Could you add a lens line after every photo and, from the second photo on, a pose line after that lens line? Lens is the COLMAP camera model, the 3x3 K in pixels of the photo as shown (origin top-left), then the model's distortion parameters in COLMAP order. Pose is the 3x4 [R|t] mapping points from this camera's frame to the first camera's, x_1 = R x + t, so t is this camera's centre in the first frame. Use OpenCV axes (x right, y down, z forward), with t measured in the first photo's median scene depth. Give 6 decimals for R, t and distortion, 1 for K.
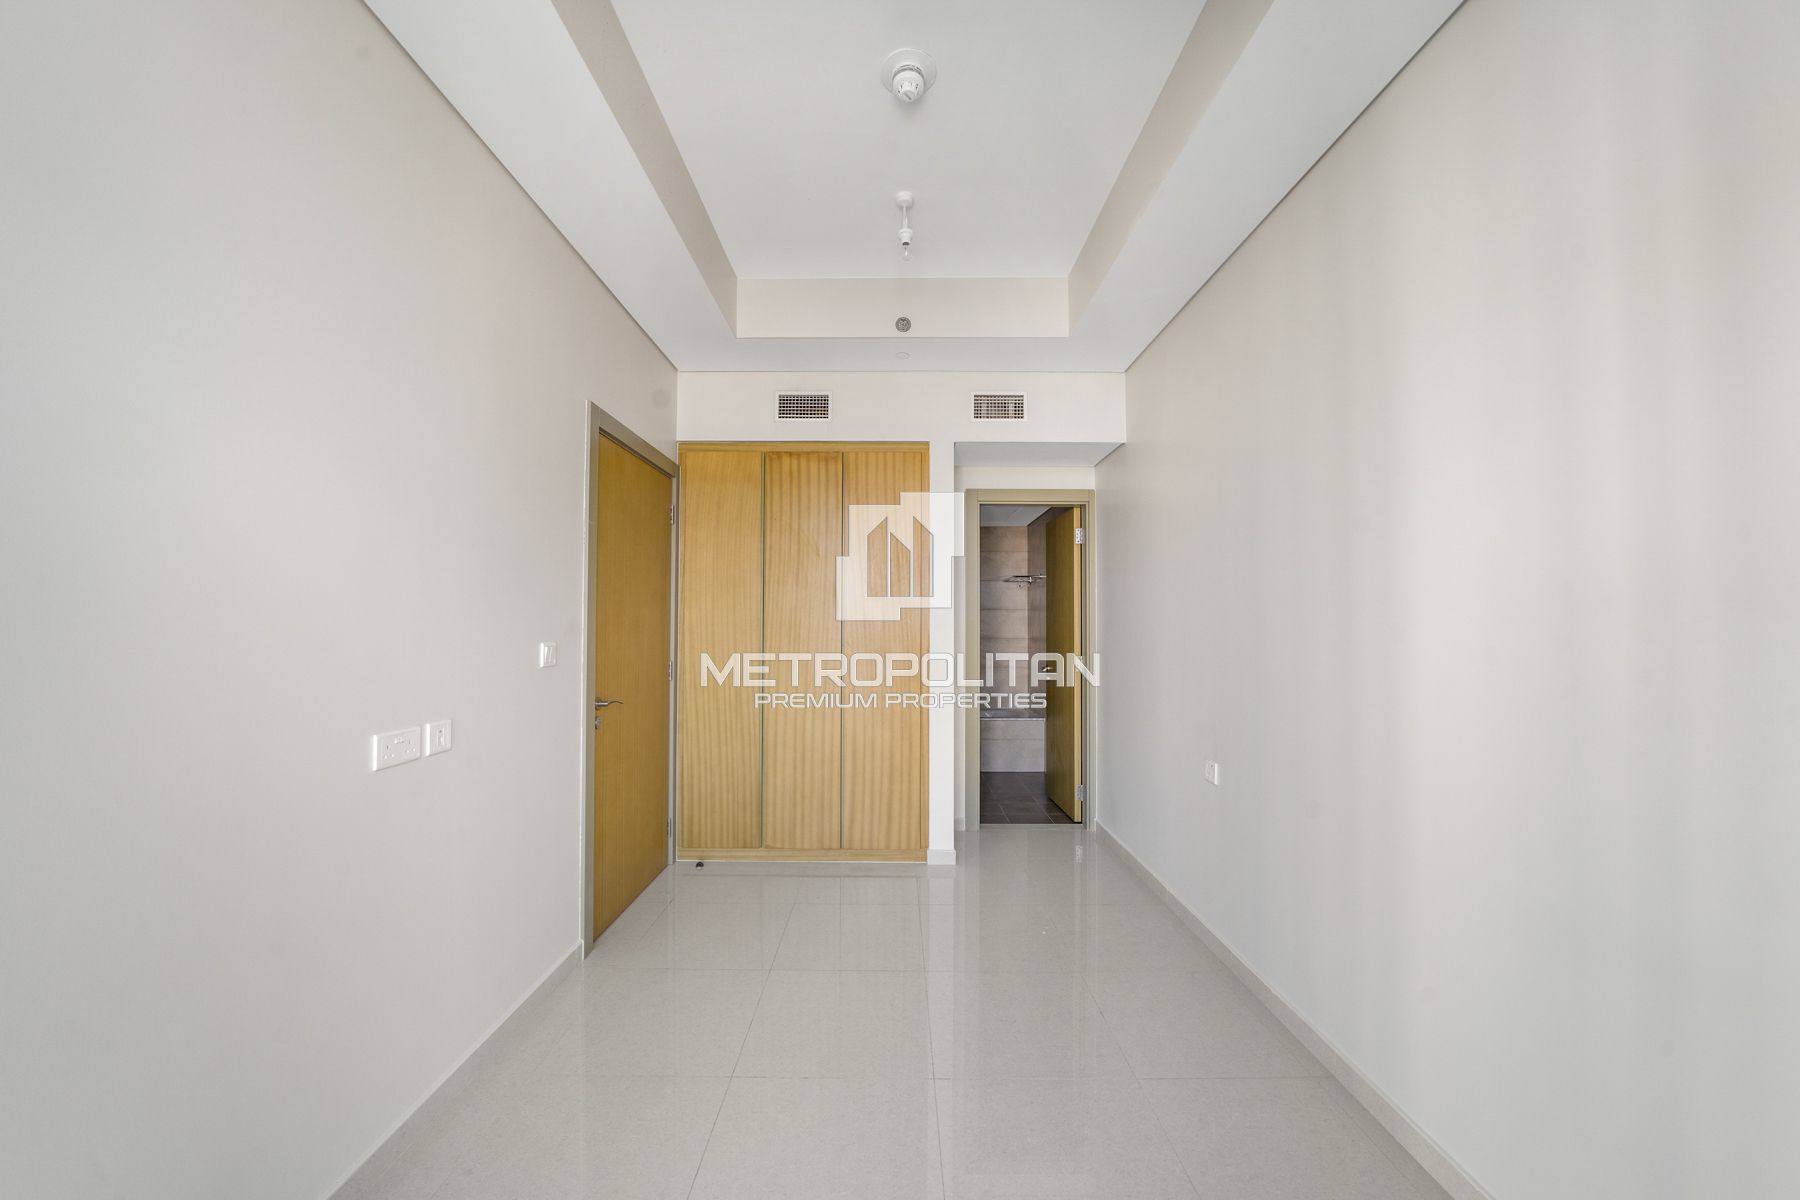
lens RADIAL K [[638.8, 0, 897.4], [0, 638.8, 606.5], [0, 0, 1]] dist [-0.001223, -0.000045]
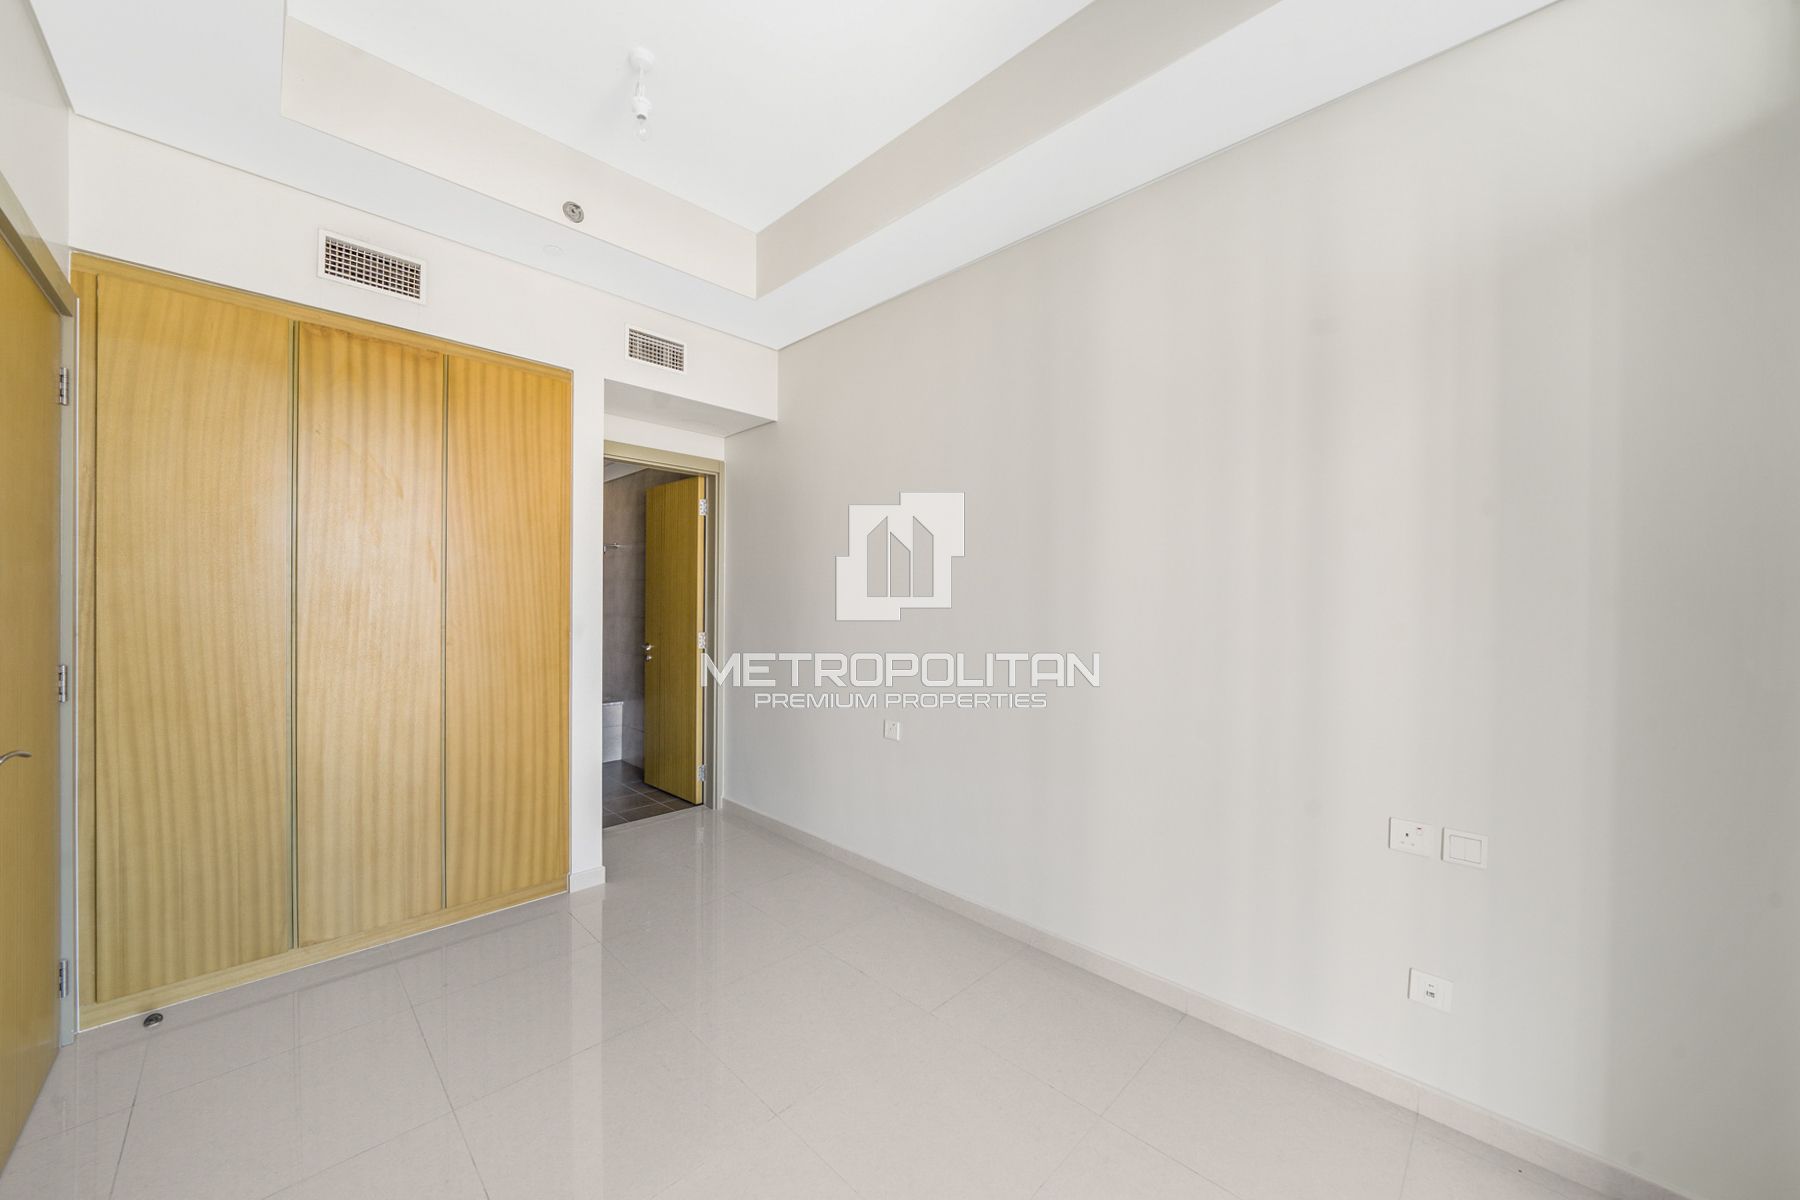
lens RADIAL K [[638.8, 0, 897.4], [0, 638.8, 606.5], [0, 0, 1]] dist [-0.001223, -0.000045]
pose [[0.716885, -0.001204, 0.697191, -0.220295], [-0.027624, 0.999164, 0.030130, 0.001430], [-0.696644, -0.040859, 0.716252, 0.136396]]
